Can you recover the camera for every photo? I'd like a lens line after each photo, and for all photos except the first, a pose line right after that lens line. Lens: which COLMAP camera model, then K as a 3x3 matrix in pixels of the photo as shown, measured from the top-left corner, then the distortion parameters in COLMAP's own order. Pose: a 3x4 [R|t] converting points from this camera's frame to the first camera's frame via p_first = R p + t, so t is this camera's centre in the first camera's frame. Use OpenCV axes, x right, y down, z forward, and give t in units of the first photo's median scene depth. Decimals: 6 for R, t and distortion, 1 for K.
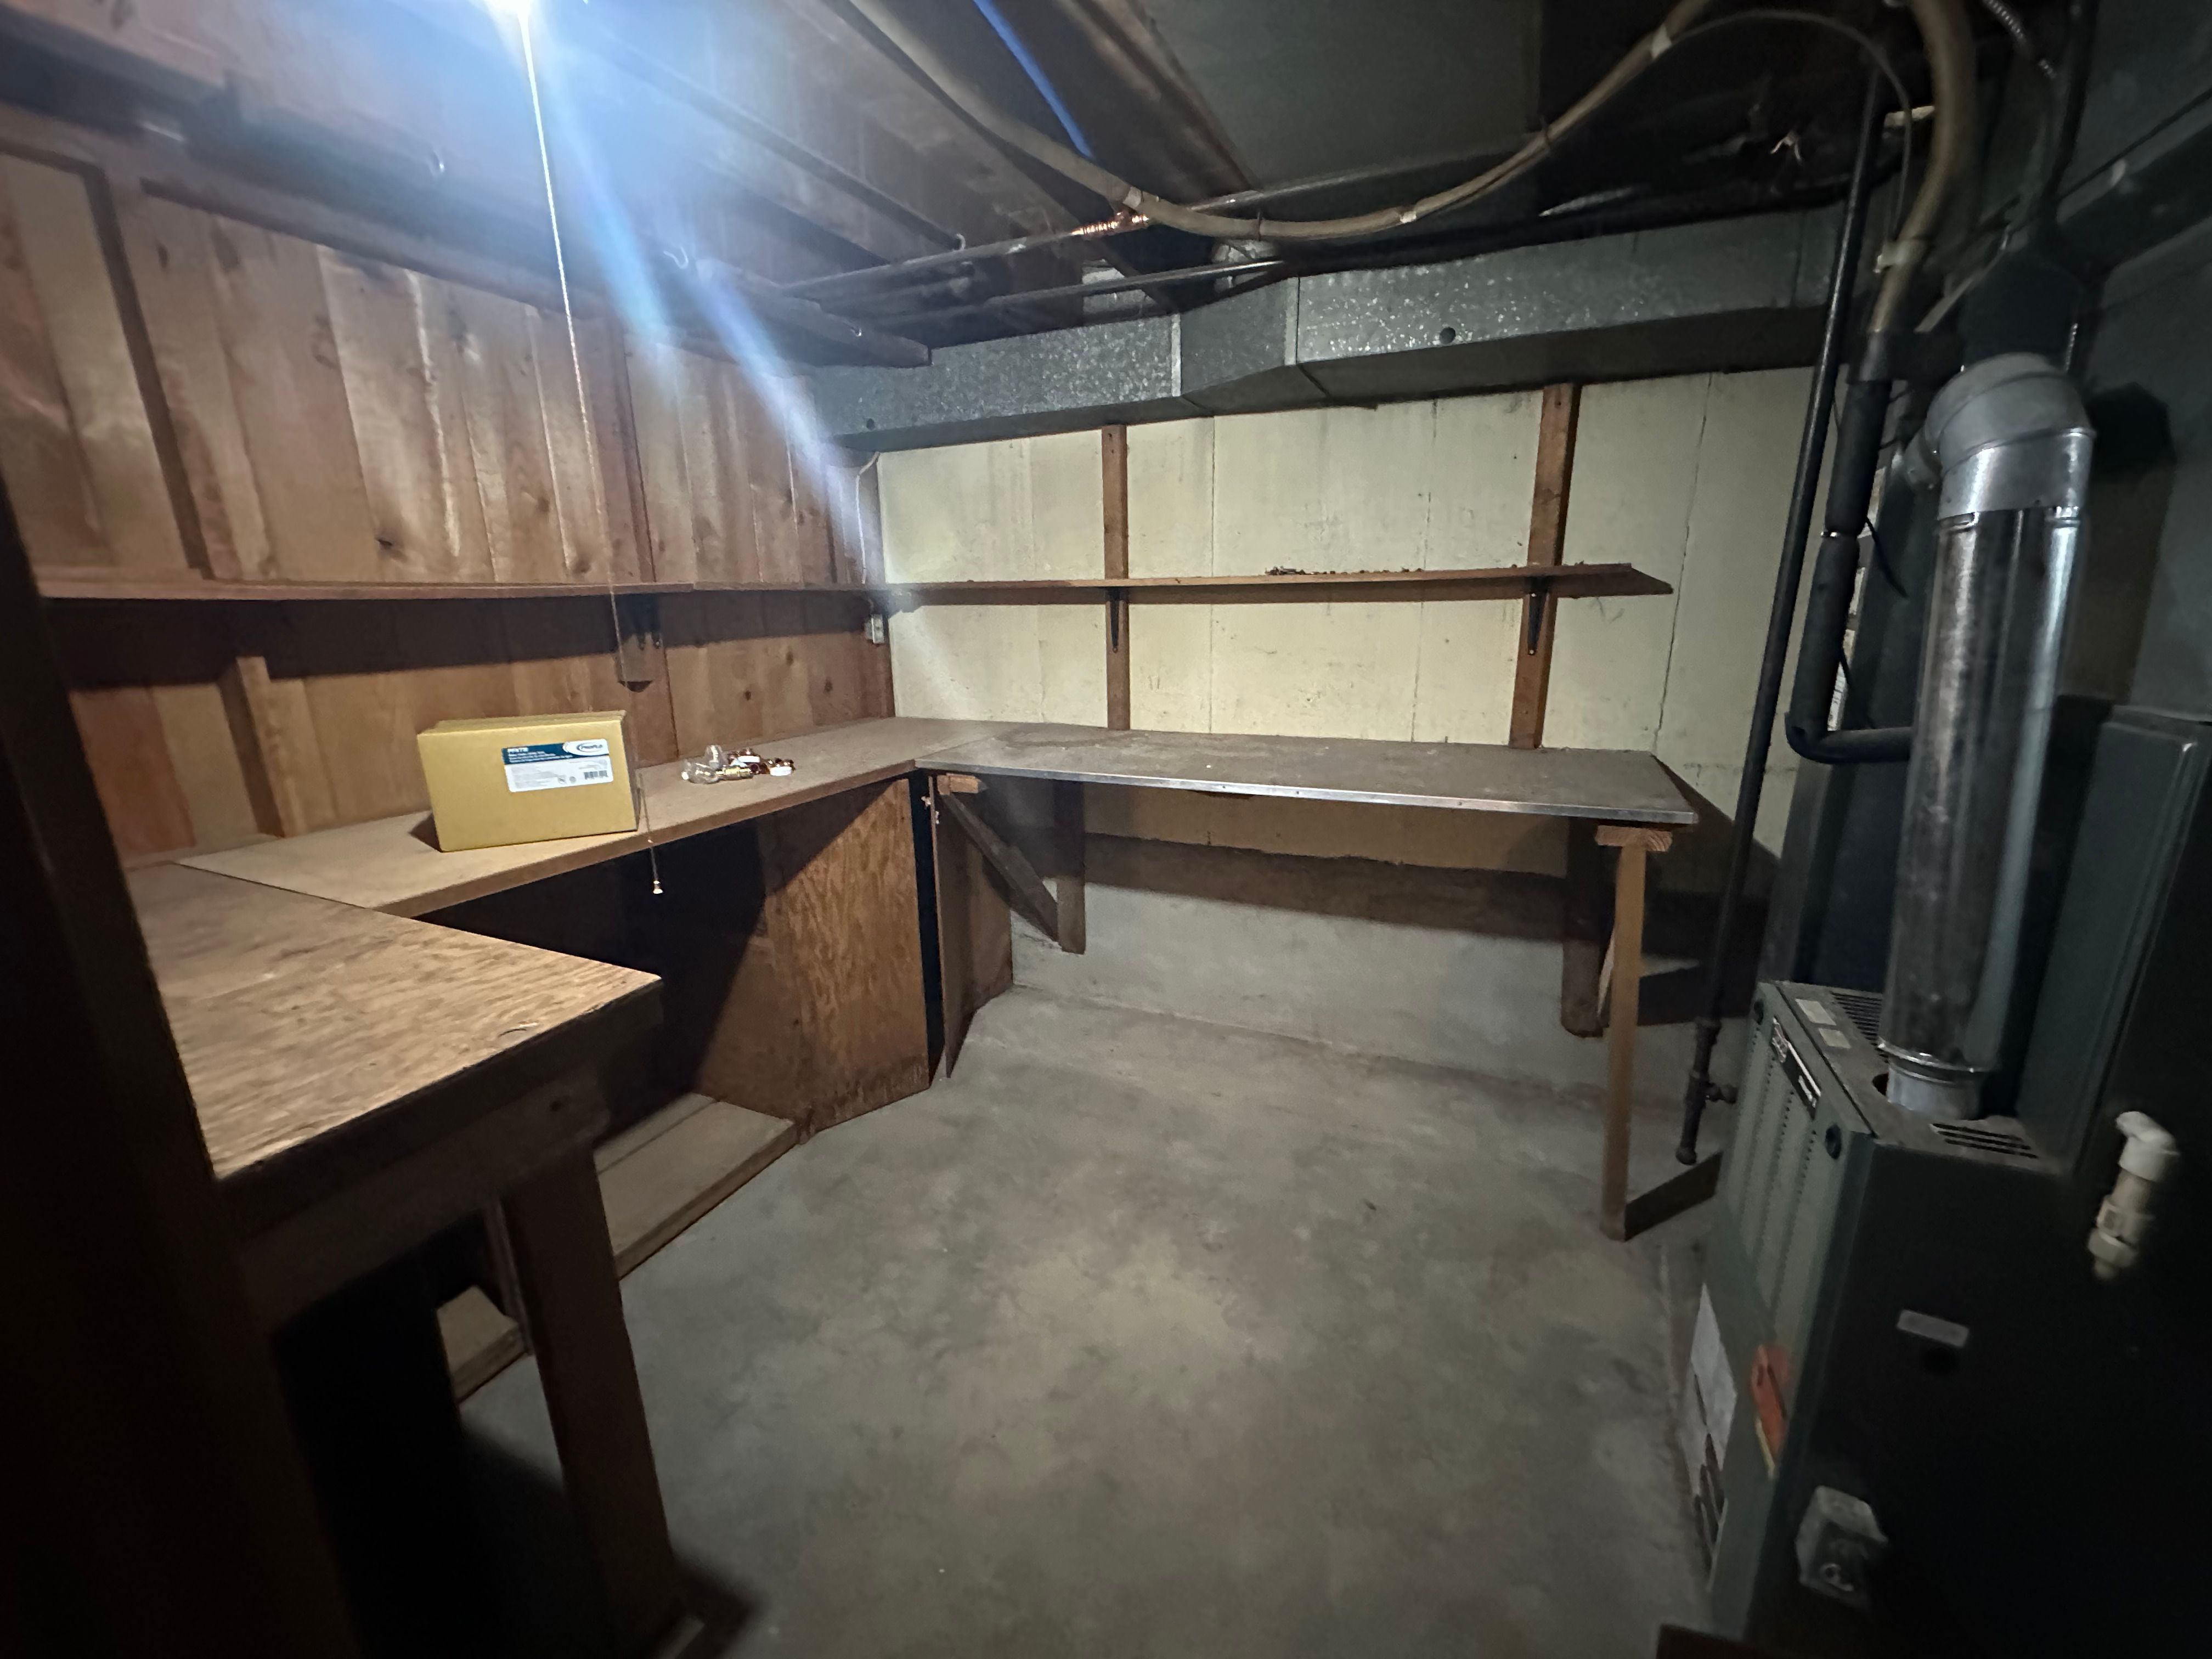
lens RADIAL K [[890.7, 0, 1106.0], [0, 890.7, 829.5], [0, 0, 1]] dist [-0.000463, -0.000326]
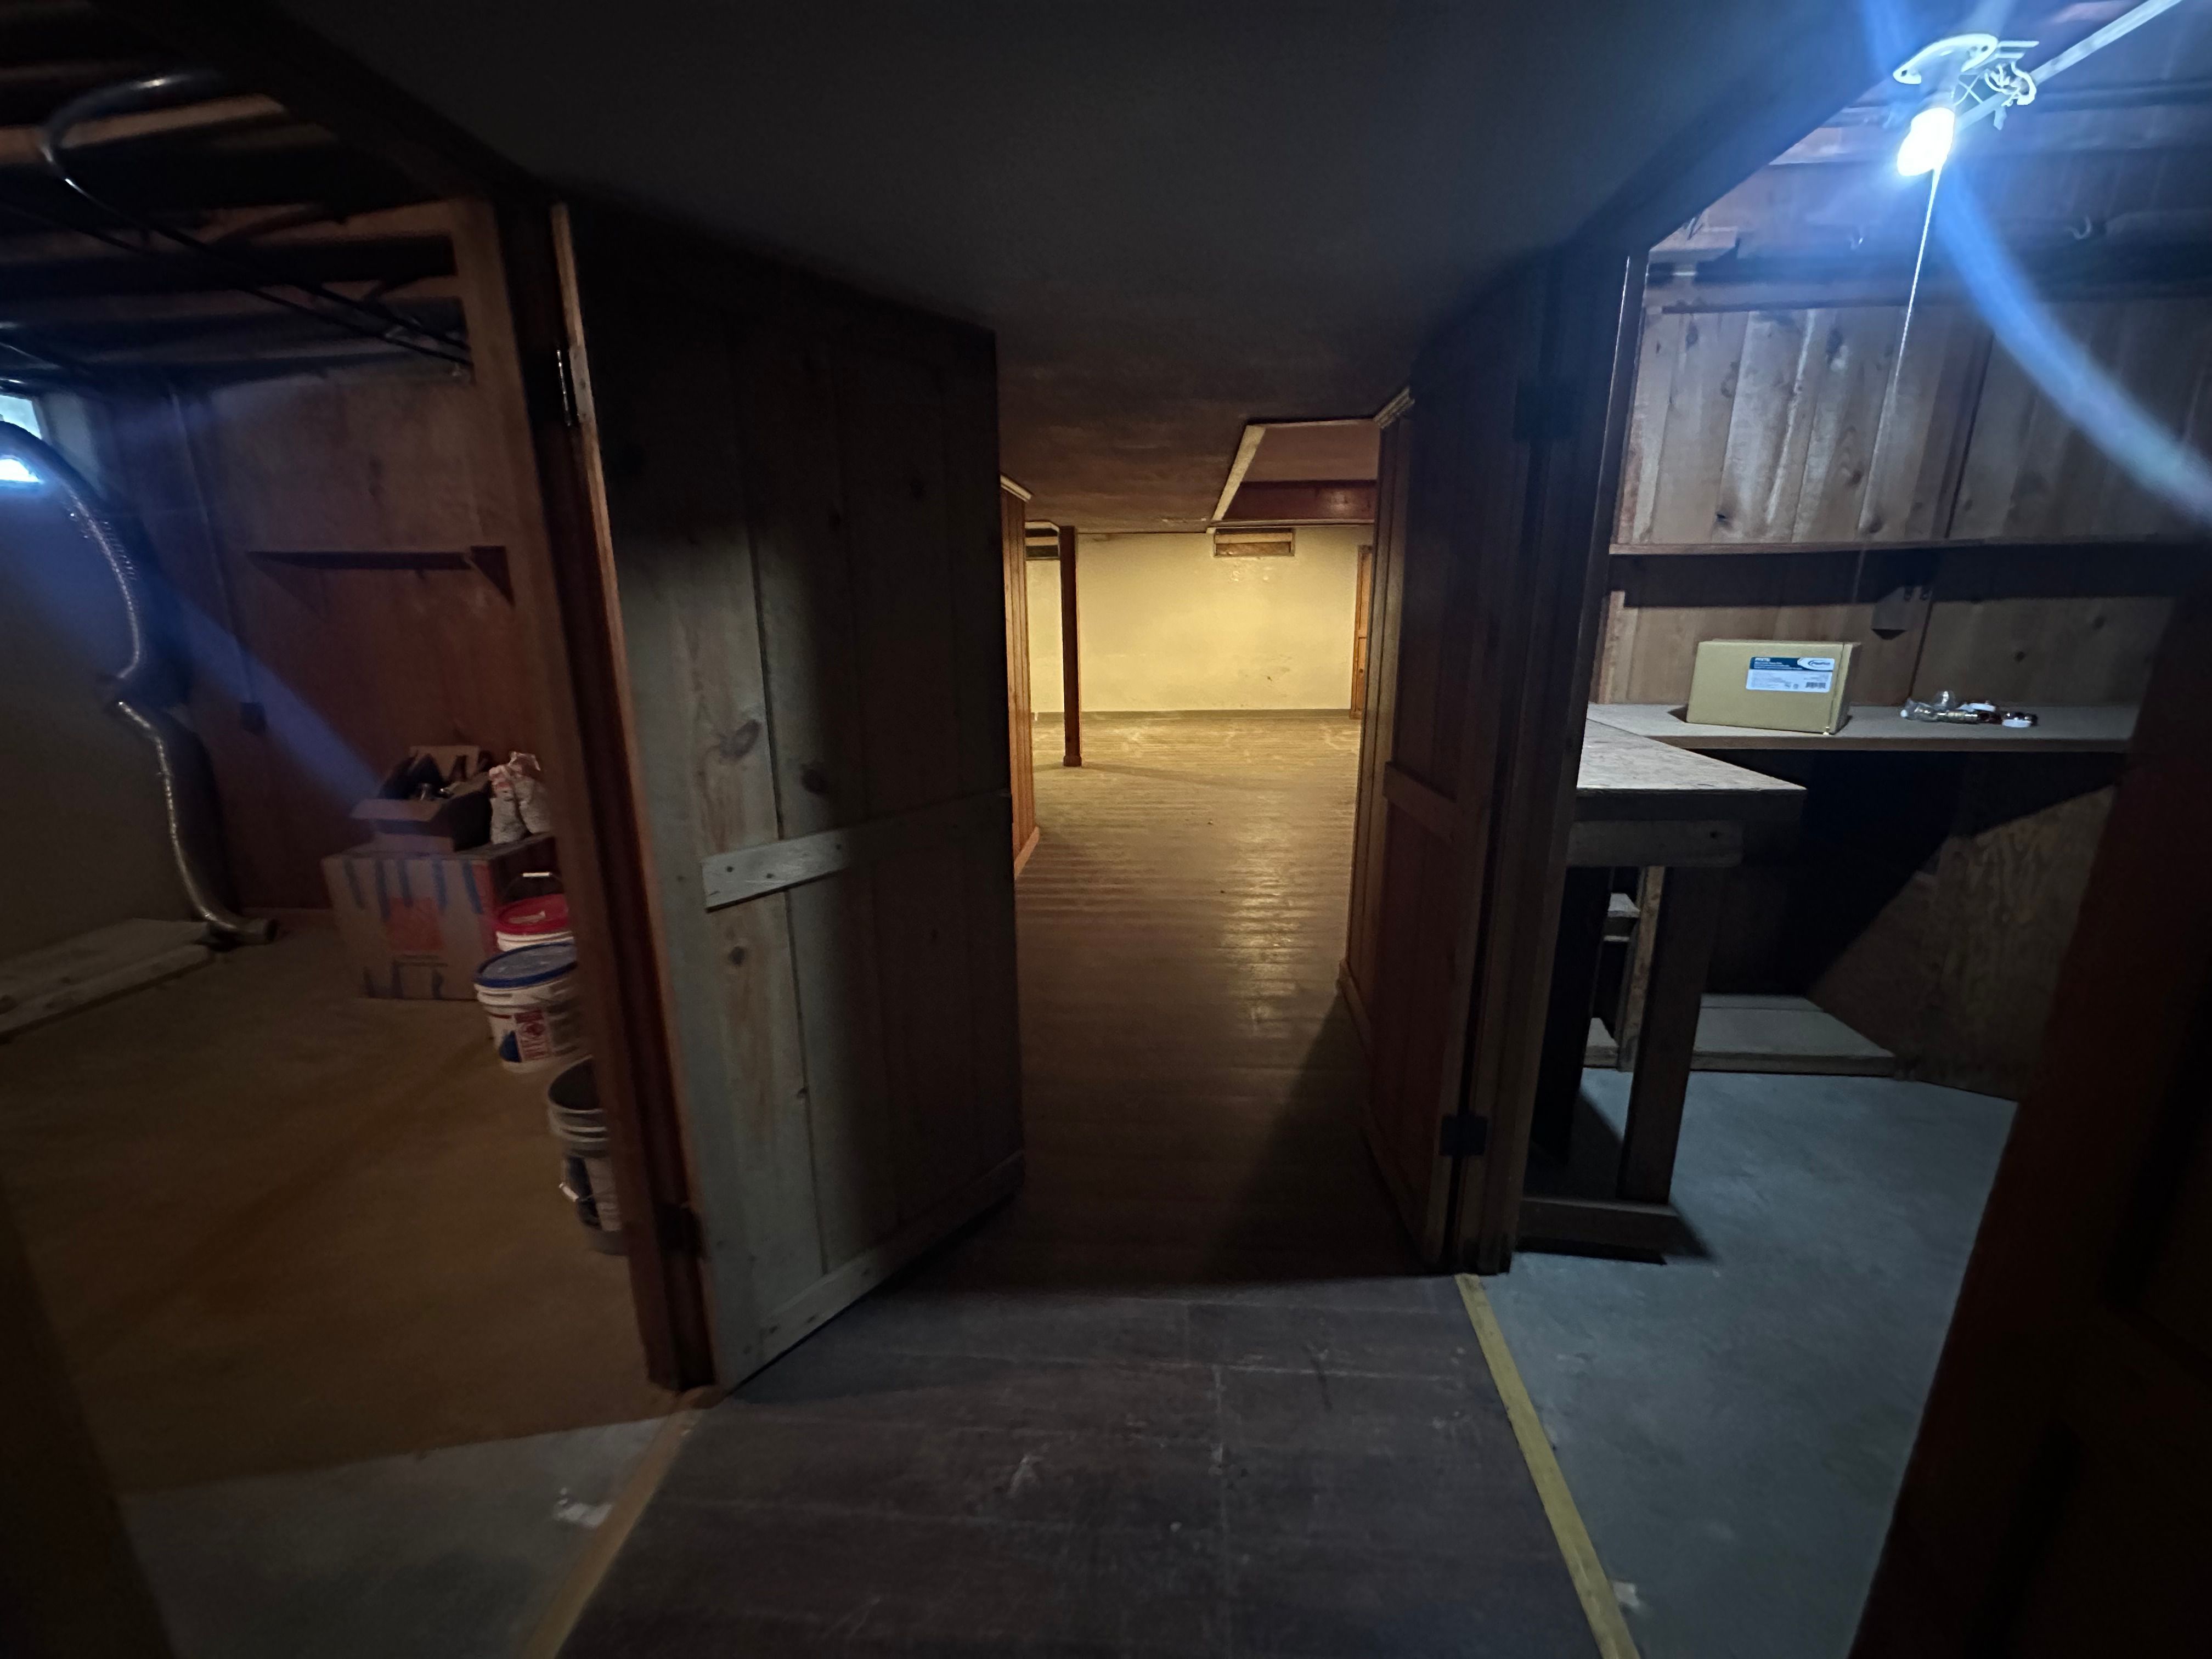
lens RADIAL K [[864.1, 0, 1109.8], [0, 864.1, 822.3], [0, 0, 1]] dist [-0.001397, -0.002376]
pose [[0.330122, 0.254056, -0.909107, 0.234091], [-0.234984, 0.954899, 0.181523, 0.118401], [0.914222, 0.153701, 0.374932, -0.319659]]
